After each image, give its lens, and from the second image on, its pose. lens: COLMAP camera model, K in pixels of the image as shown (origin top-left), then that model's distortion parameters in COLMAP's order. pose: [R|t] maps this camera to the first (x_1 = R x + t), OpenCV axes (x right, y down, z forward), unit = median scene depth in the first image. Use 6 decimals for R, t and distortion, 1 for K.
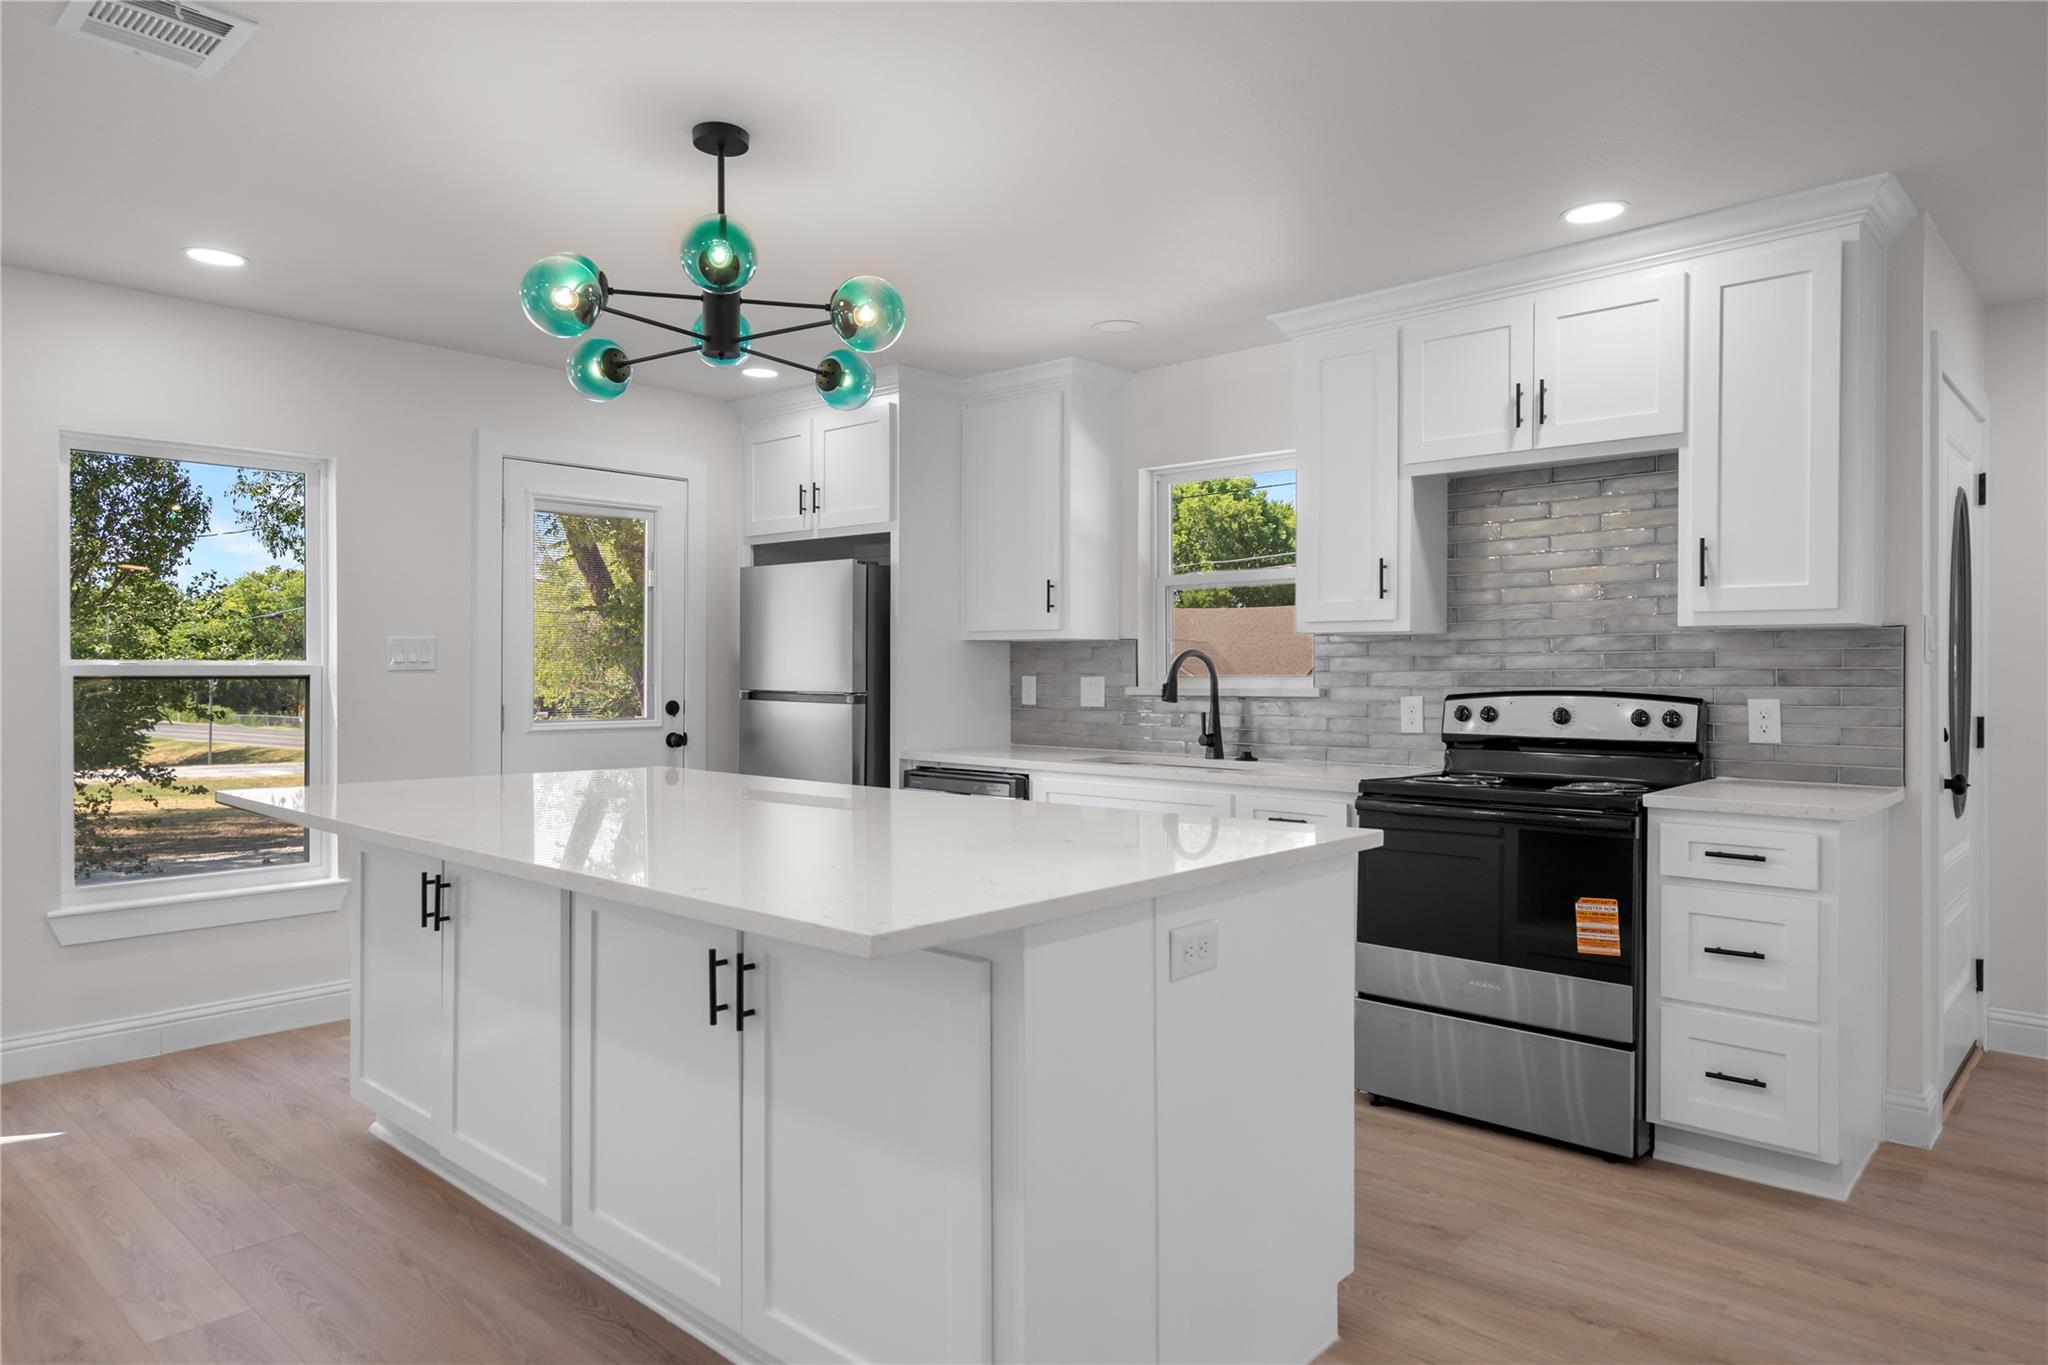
lens RADIAL K [[1259.2, 0, 1024.0], [0, 1259.2, 682.5], [0, 0, 1]] dist [0.007891, 0.000008]
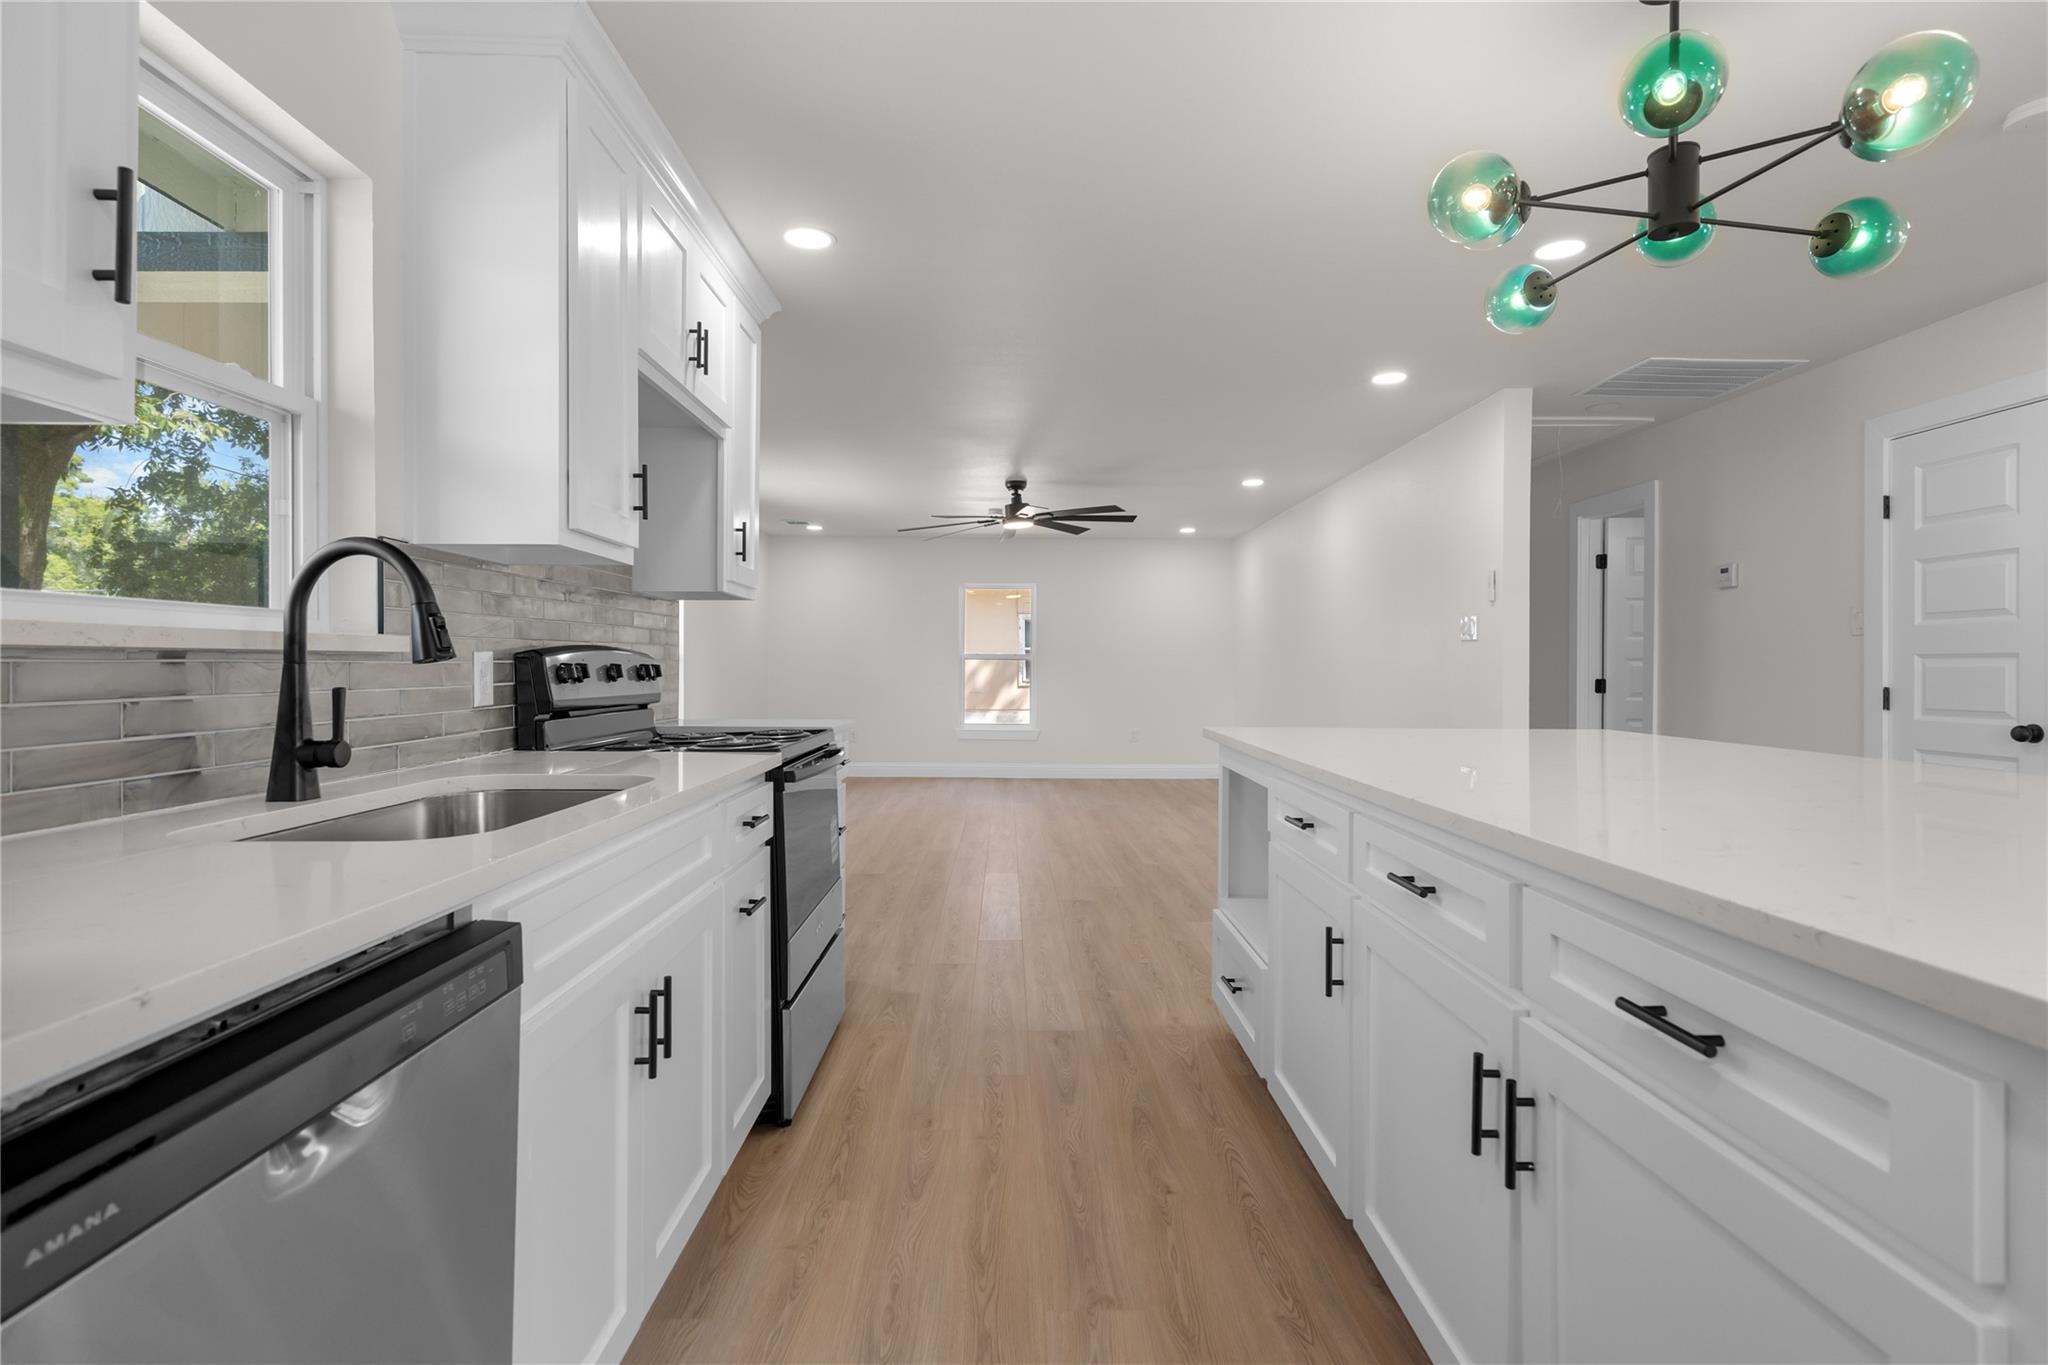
lens RADIAL K [[999.1, 0, 1018.9], [0, 999.1, 674.1], [0, 0, 1]] dist [0.000035, 0.000032]
pose [[-0.685307, -0.006527, 0.728225, -0.295862], [0.003637, 0.999917, 0.012385, 0.018963], [-0.728245, 0.011136, -0.685226, 1.232567]]
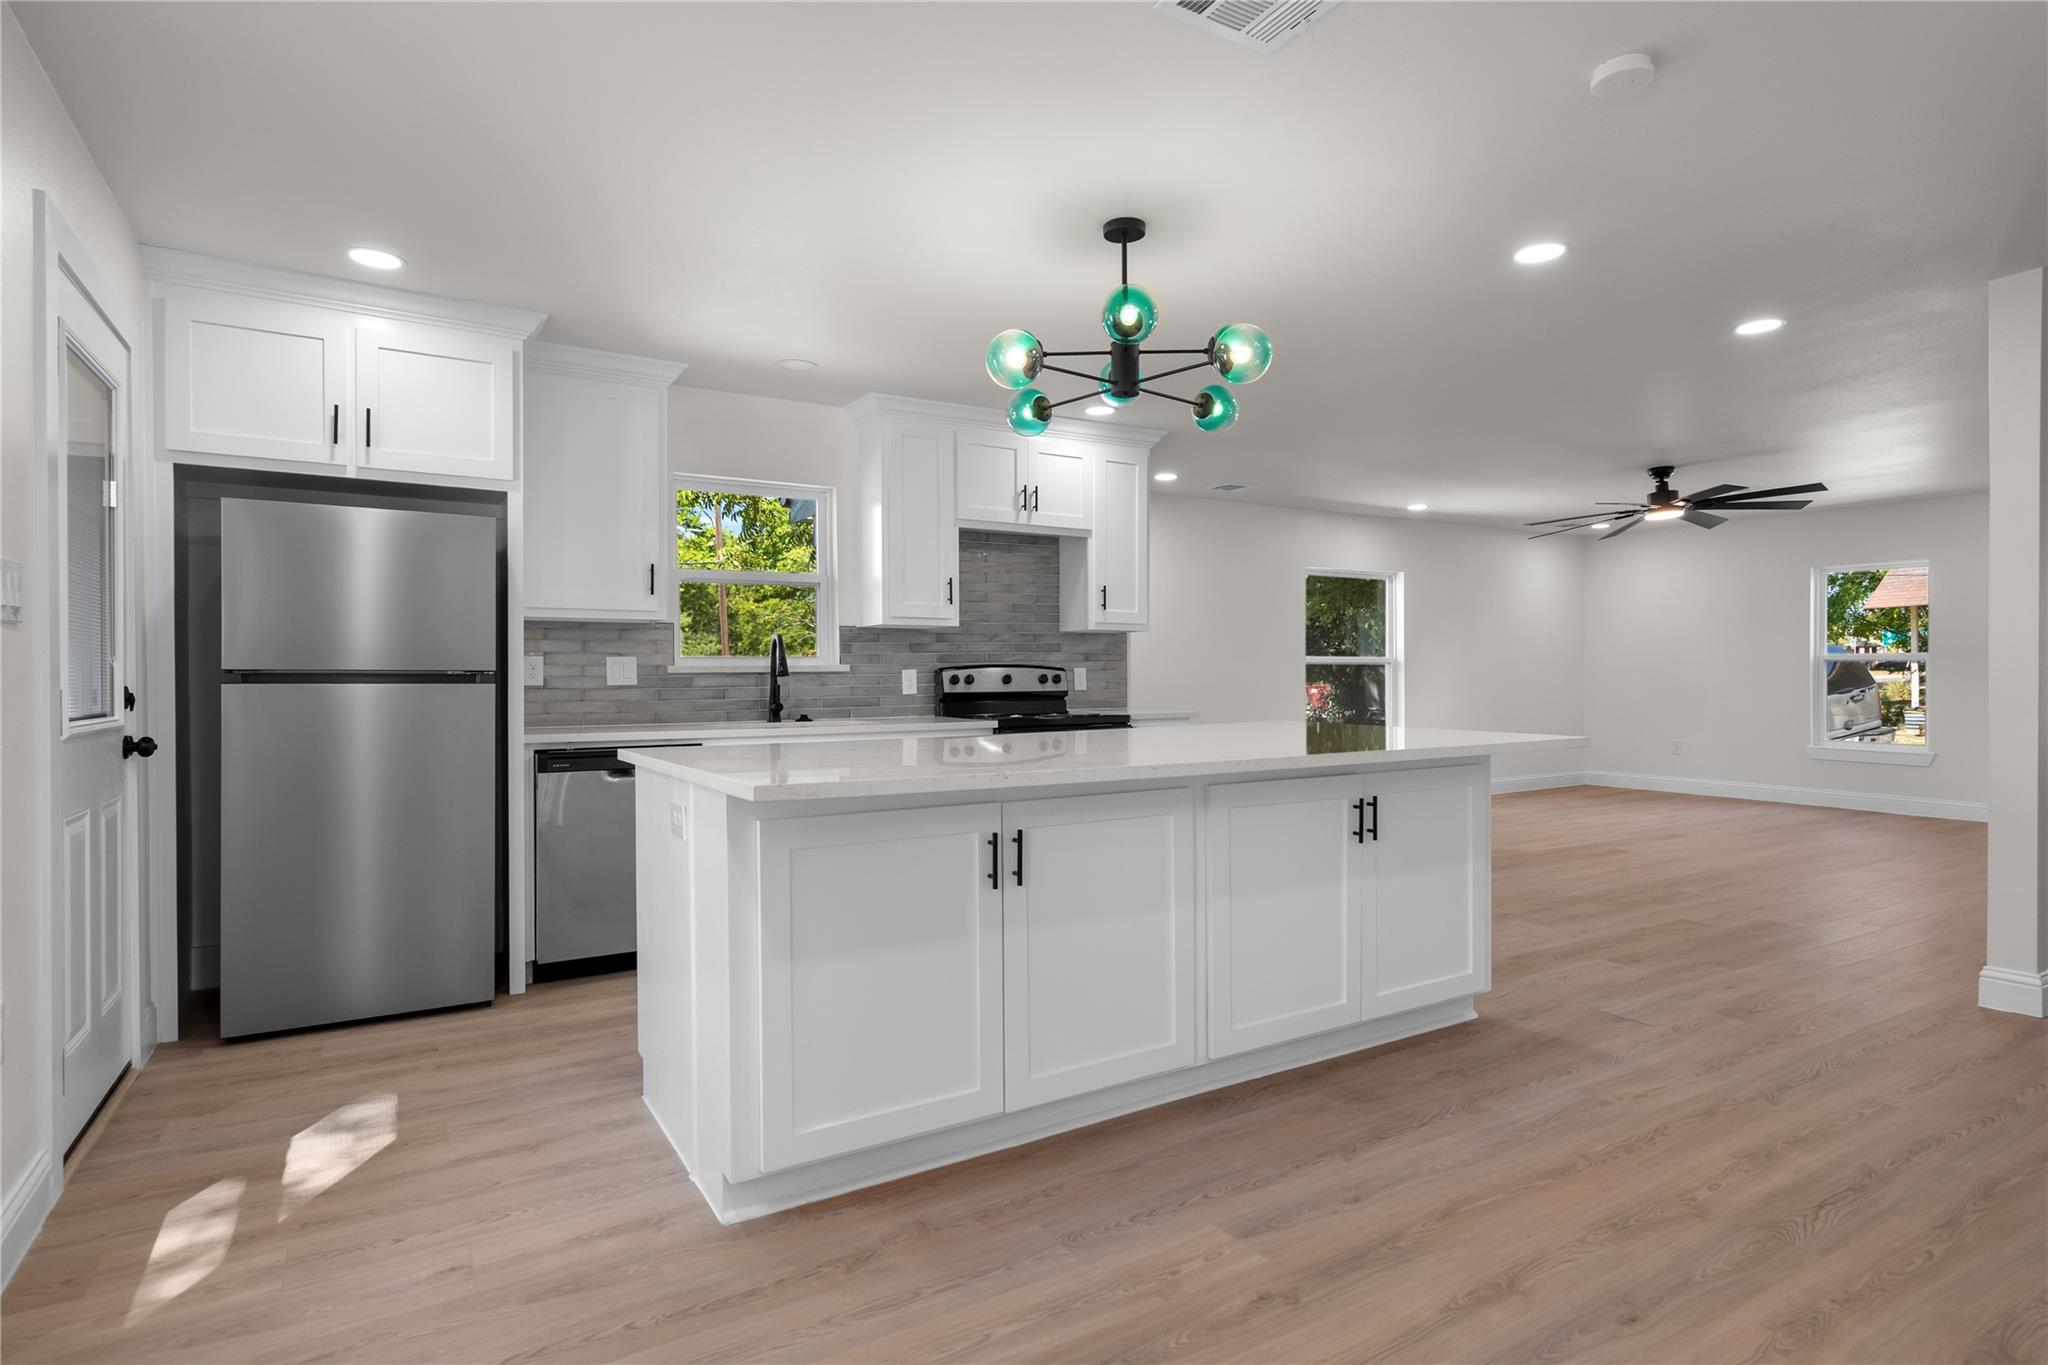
lens RADIAL K [[1060.5, 0, 1024.0], [0, 1060.5, 682.5], [0, 0, 1]] dist [0.001547, 0.000483]
pose [[0.278610, -0.009738, 0.960355, -0.925074], [0.014539, 0.999877, 0.005921, 0.022000], [-0.960294, 0.012313, 0.278717, 0.551614]]
